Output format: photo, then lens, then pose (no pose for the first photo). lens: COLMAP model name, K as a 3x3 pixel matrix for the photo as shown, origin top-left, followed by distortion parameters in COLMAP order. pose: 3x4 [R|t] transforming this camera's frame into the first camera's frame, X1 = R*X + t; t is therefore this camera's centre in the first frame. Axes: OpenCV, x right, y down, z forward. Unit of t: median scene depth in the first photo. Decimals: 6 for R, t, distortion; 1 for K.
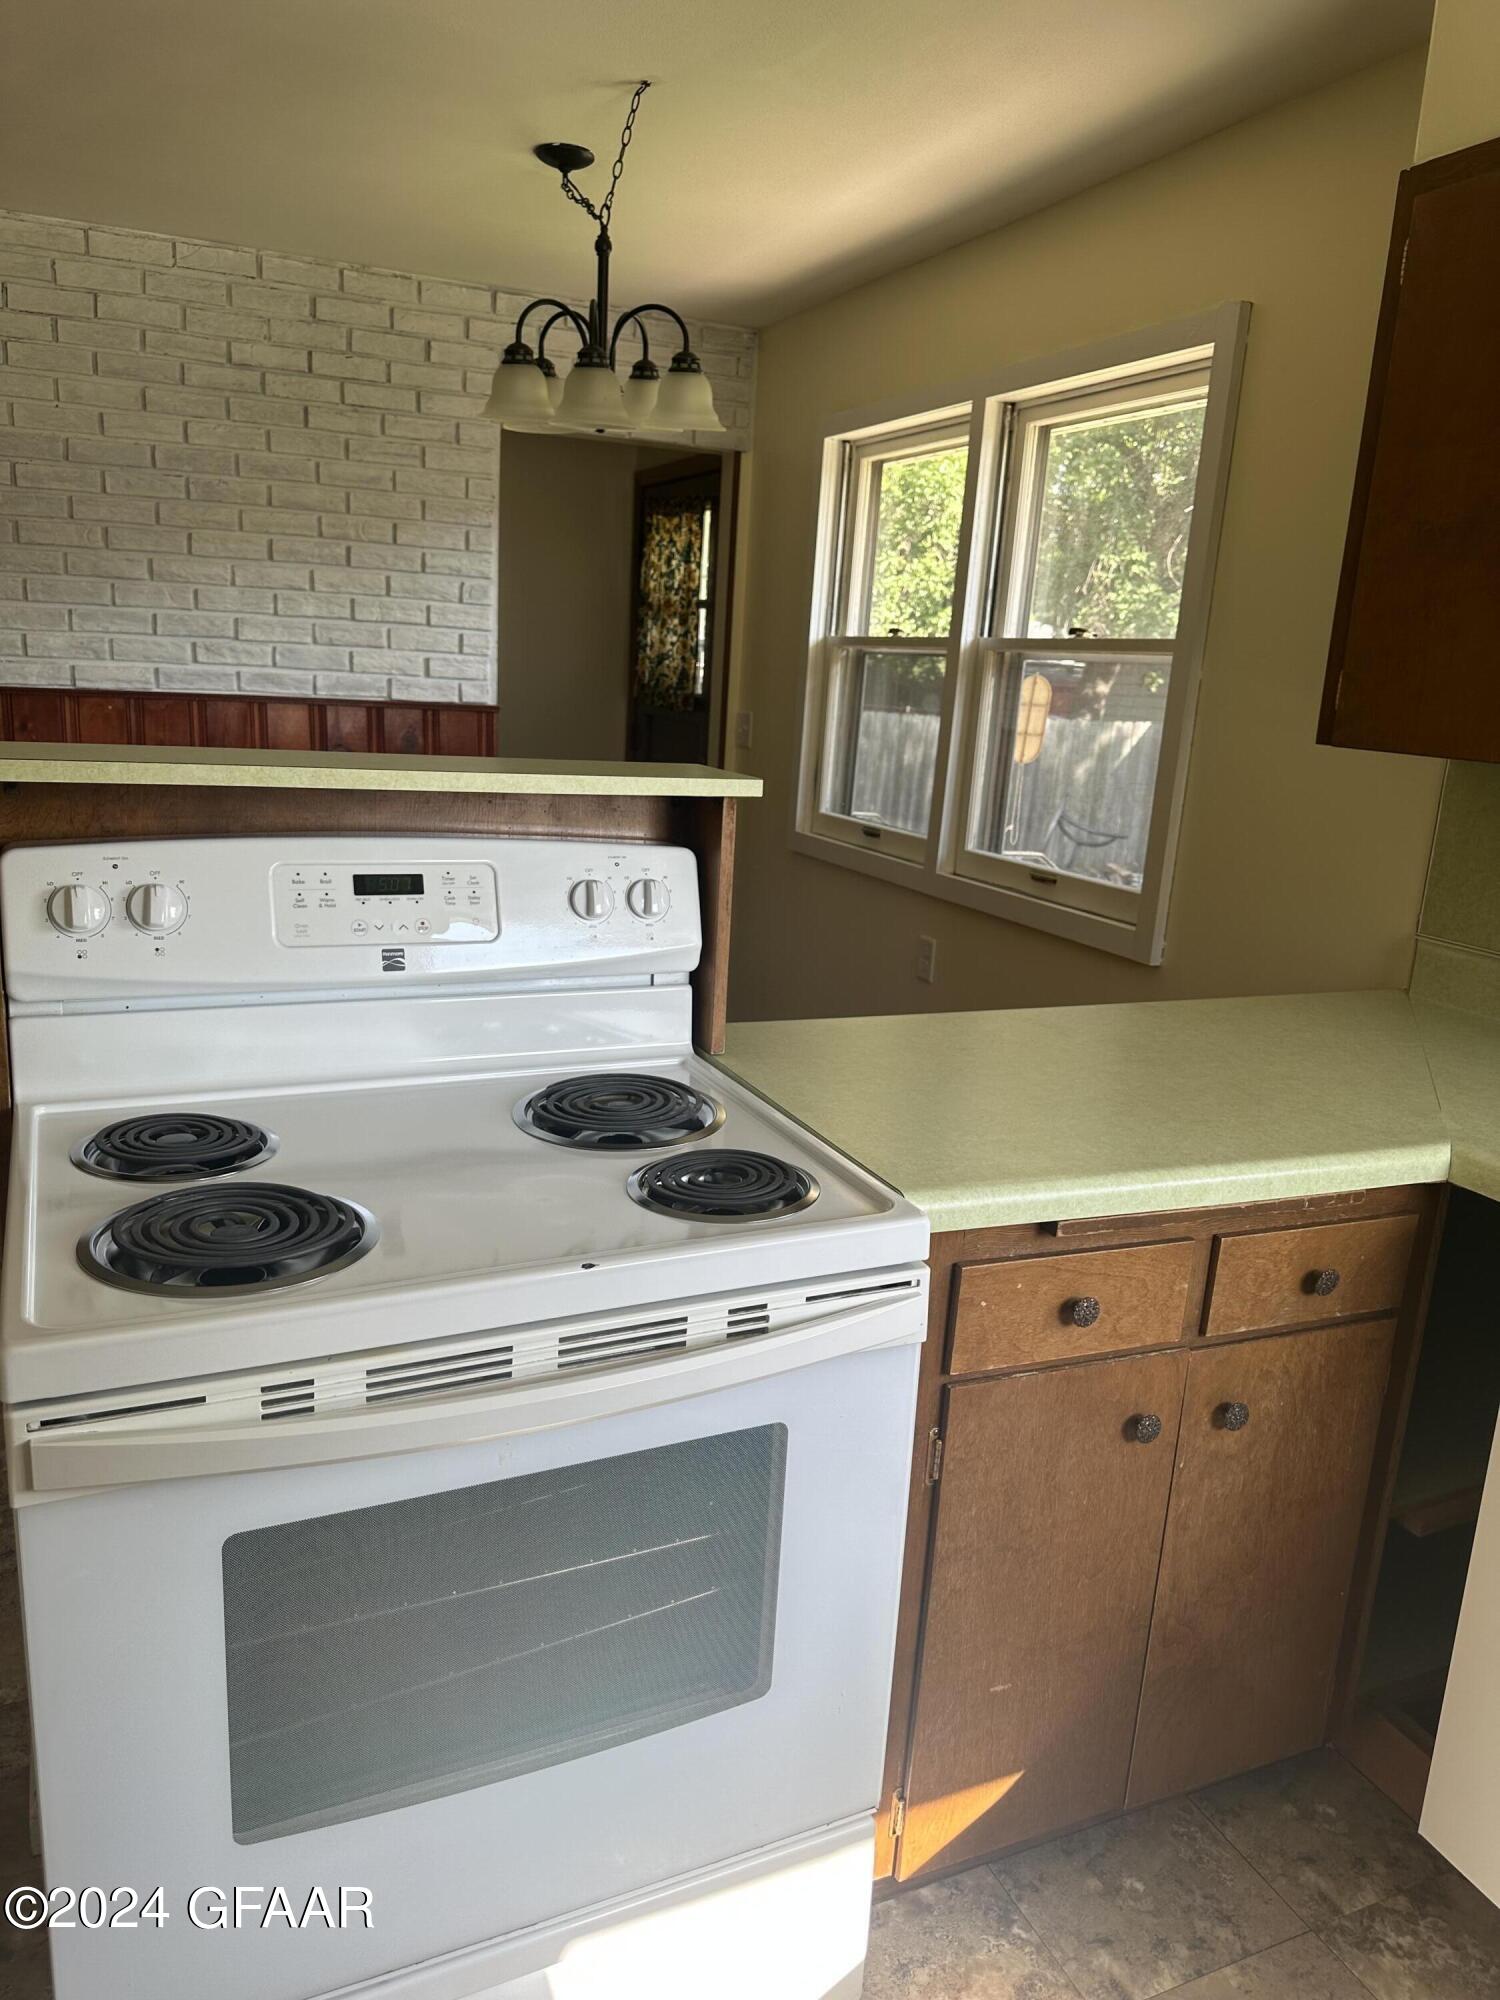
lens RADIAL K [[1407.4, 0, 699.7], [0, 1407.4, 1005.9], [0, 0, 1]] dist [0.085661, -0.089648]
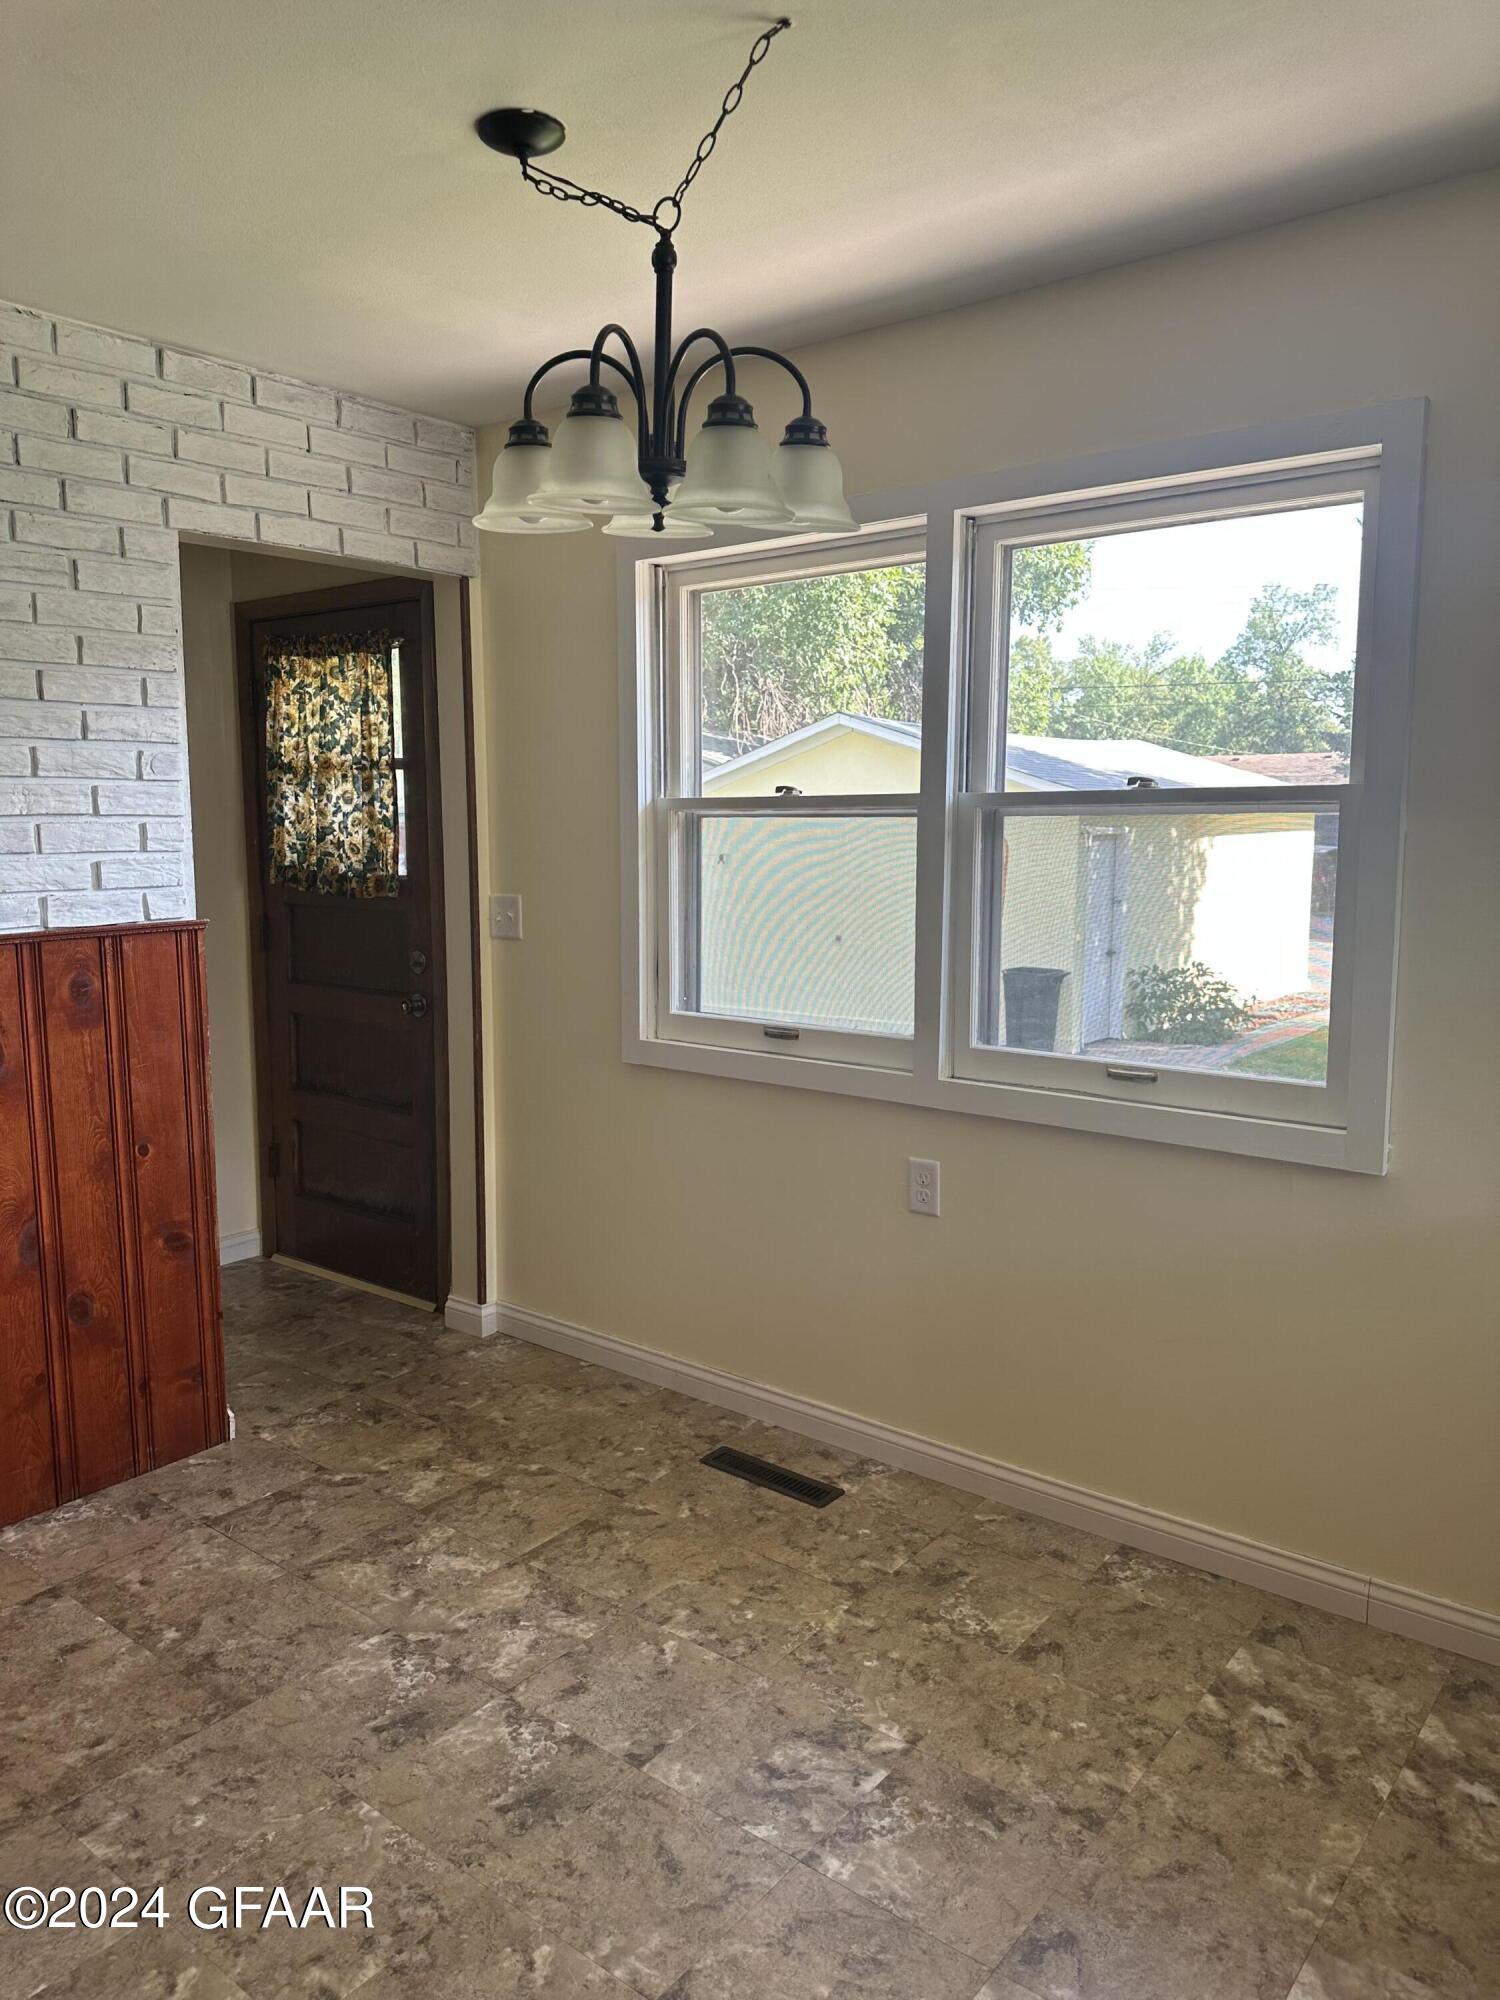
lens RADIAL K [[1407.4, 0, 699.7], [0, 1407.4, 1005.9], [0, 0, 1]] dist [0.085661, -0.089648]
pose [[0.883027, -0.124707, 0.452451, -0.259372], [0.165446, 0.984877, -0.051436, -0.098209], [-0.439194, 0.120276, 0.890305, 0.286464]]
